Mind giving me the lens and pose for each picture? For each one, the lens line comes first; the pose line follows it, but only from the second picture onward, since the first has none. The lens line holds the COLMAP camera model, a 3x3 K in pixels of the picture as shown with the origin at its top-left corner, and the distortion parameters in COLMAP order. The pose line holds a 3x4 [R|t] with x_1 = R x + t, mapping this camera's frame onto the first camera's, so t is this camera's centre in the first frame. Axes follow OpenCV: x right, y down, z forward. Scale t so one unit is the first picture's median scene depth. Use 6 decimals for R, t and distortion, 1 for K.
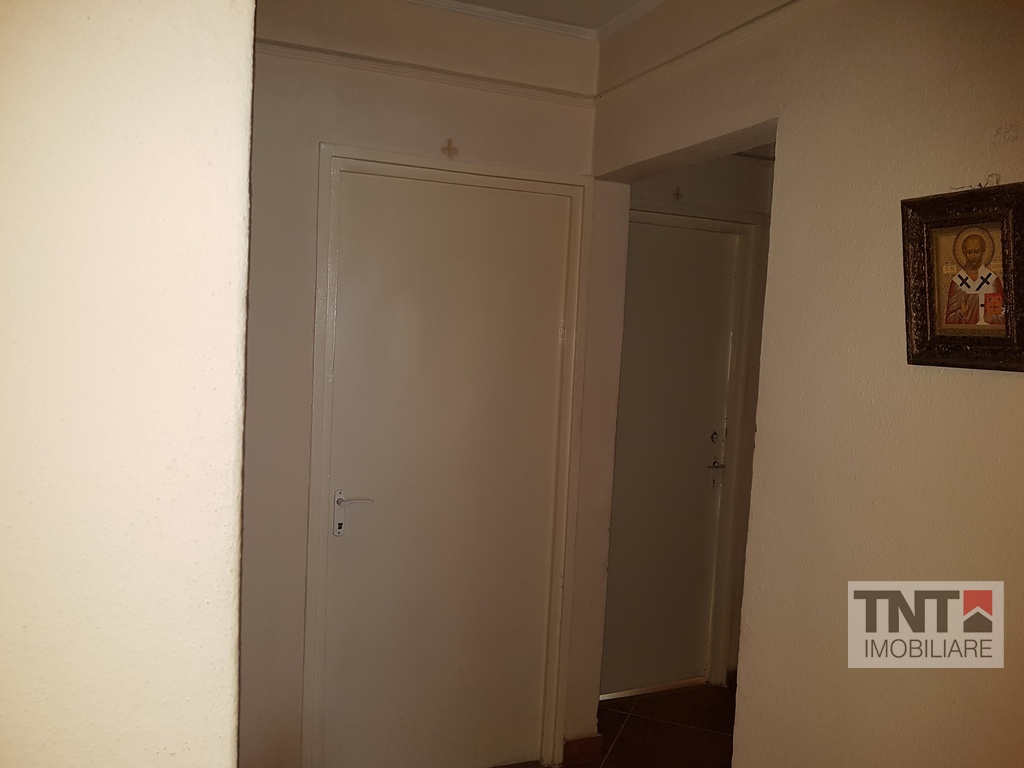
lens RADIAL K [[801.9, 0, 512.0], [0, 801.9, 384.0], [0, 0, 1]] dist [-0.012657, -0.005802]
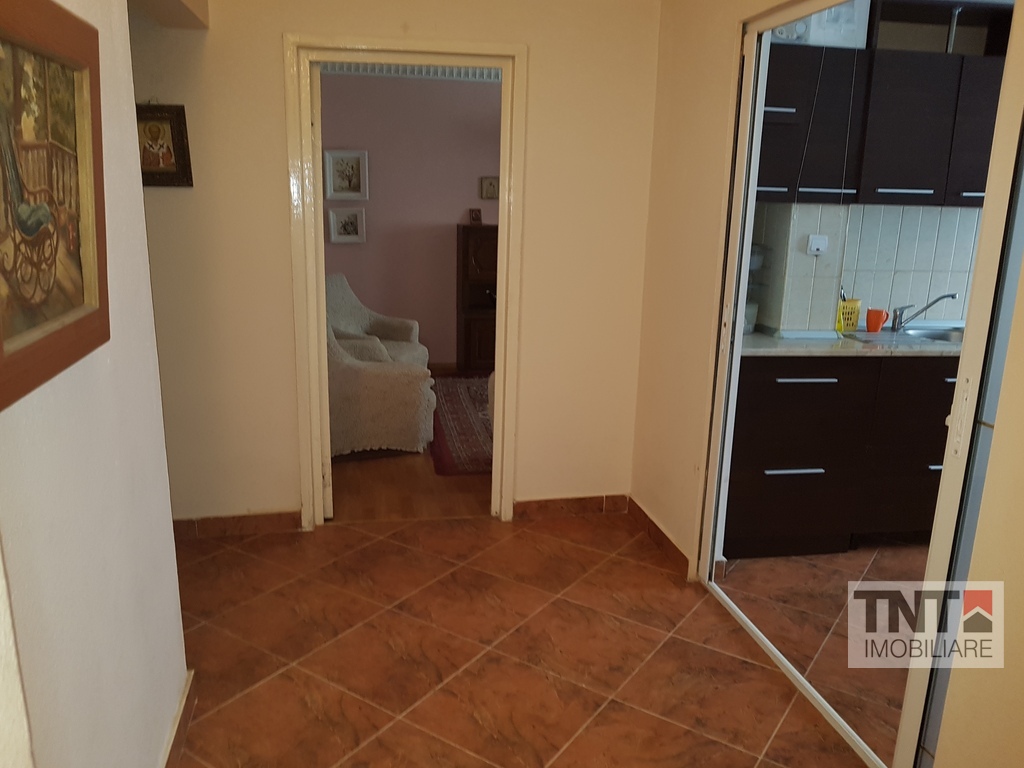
lens RADIAL K [[789.6, 0, 477.5], [0, 789.6, 388.6], [0, 0, 1]] dist [-0.002669, -0.002549]
pose [[0.251499, -0.278342, 0.926970, -1.398341], [0.068888, 0.960474, 0.269712, -0.011481], [-0.965403, -0.003975, 0.260733, -0.432402]]
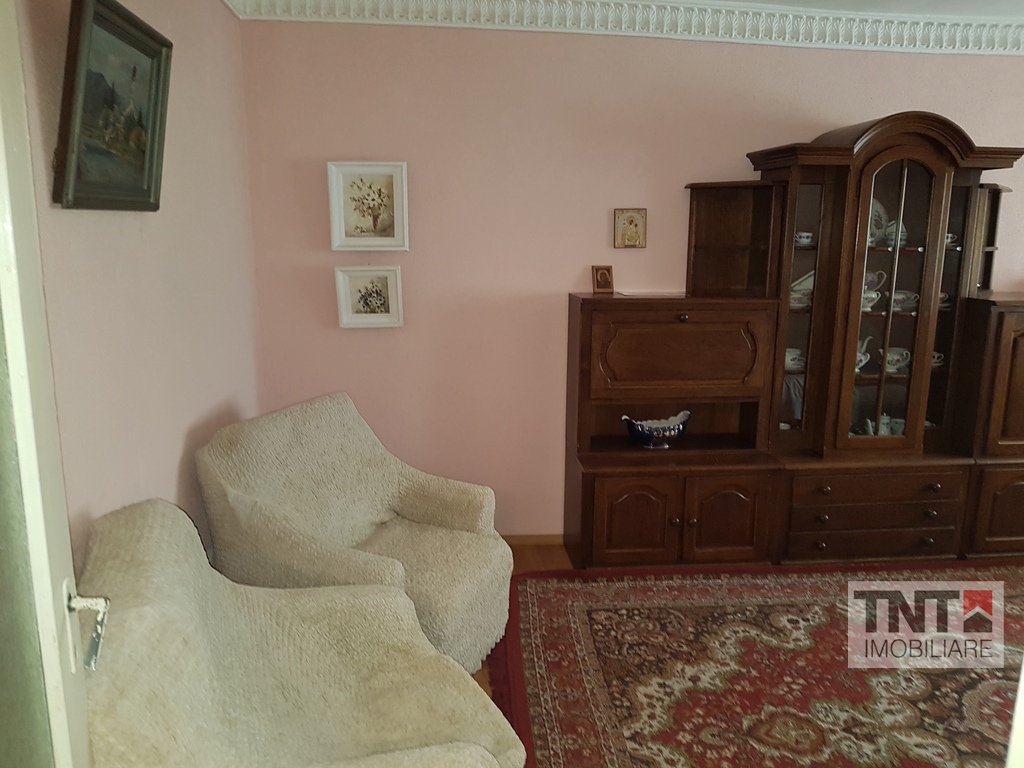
lens RADIAL K [[807.0, 0, 511.5], [0, 807.0, 404.3], [0, 0, 1]] dist [-0.035757, -0.011540]
pose [[0.319177, -0.238870, 0.917097, 0.718253], [0.075791, 0.971048, 0.226545, 0.049678], [-0.944660, -0.002800, 0.328040, 0.252247]]
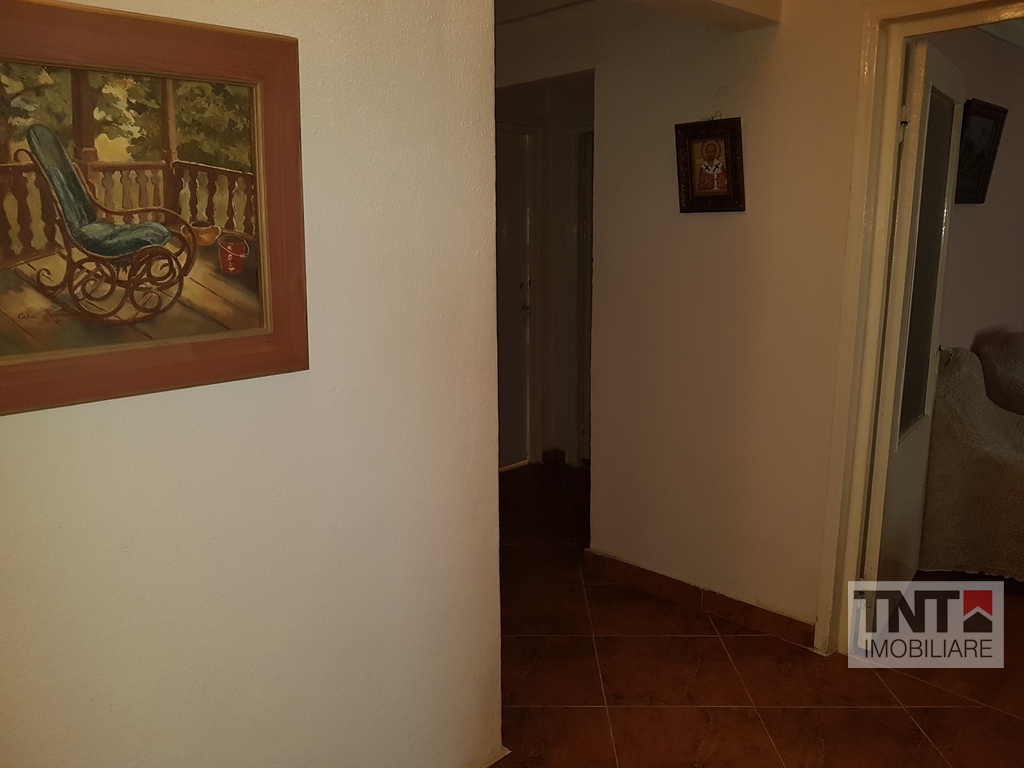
lens RADIAL K [[801.9, 0, 512.0], [0, 801.9, 384.0], [0, 0, 1]] dist [-0.012657, -0.005802]
pose [[0.933332, -0.125895, 0.336217, -0.611121], [0.080656, 0.986089, 0.145336, 0.072243], [-0.349838, -0.108529, 0.930503, -0.724551]]
